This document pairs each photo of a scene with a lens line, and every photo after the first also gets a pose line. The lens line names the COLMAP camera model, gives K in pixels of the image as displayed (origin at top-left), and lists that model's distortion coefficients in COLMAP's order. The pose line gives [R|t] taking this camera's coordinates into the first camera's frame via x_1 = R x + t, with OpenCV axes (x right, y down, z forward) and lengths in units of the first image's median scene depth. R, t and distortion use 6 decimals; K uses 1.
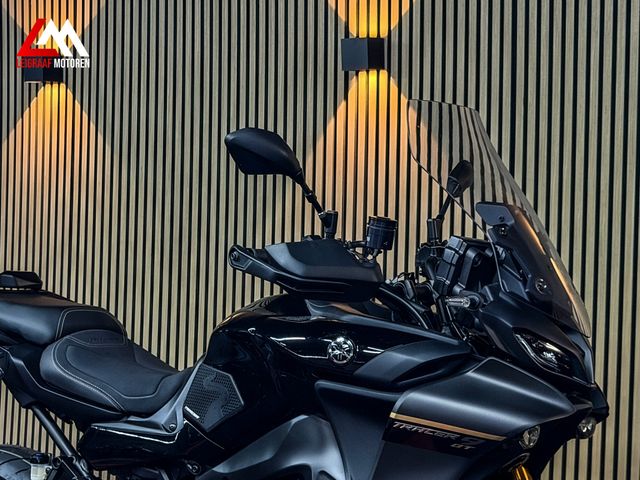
lens RADIAL K [[1436.8, 0, 317.6], [0, 1436.8, 238.8], [0, 0, 1]] dist [0.140162, 0.000000]
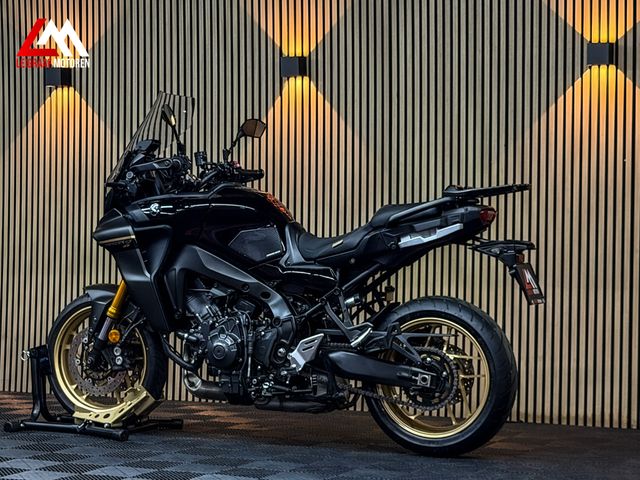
lens RADIAL K [[1436.8, 0, 317.8], [0, 1436.8, 245.4], [0, 0, 1]] dist [0.140162, 0.000000]
pose [[0.981519, -0.021700, 0.190131, -0.354053], [0.024226, 0.999646, -0.010975, 0.125260], [-0.189825, 0.015379, 0.981697, -0.810488]]
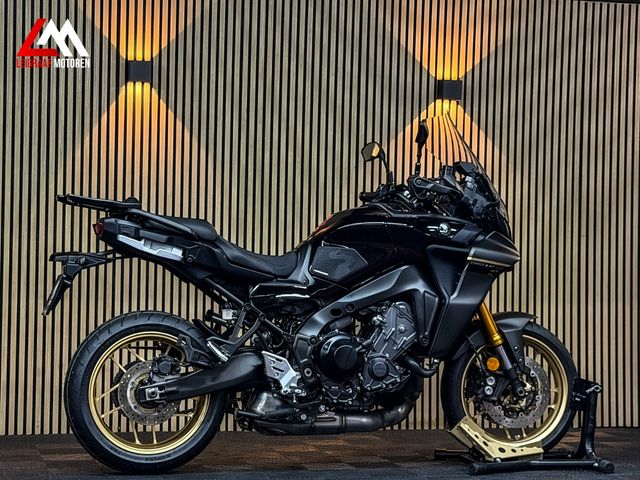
lens RADIAL K [[1436.8, 0, 327.8], [0, 1436.8, 220.0], [0, 0, 1]] dist [0.140162, 0.000000]
pose [[0.647091, 0.005775, 0.762391, -1.400571], [0.014703, 0.999691, -0.020052, 0.086234], [-0.762271, 0.024185, 0.646806, -0.178725]]
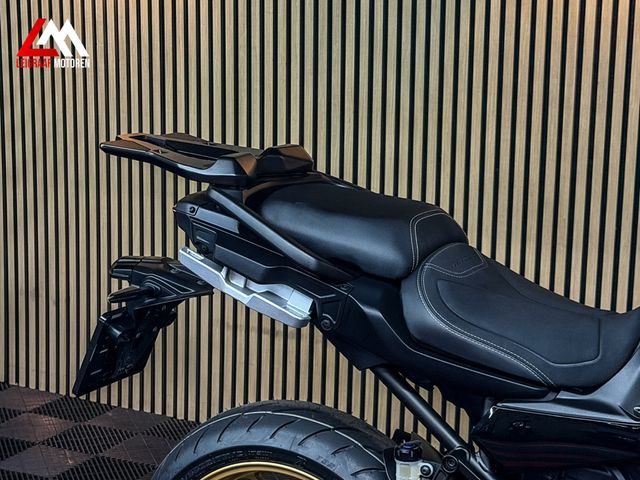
lens RADIAL K [[1436.8, 0, 321.8], [0, 1436.8, 240.3], [0, 0, 1]] dist [0.140162, 0.000000]
pose [[0.991046, -0.046439, 0.125183, -0.310749], [0.020773, 0.979777, 0.199013, -0.076750], [-0.131893, -0.194631, 0.971969, 0.379906]]
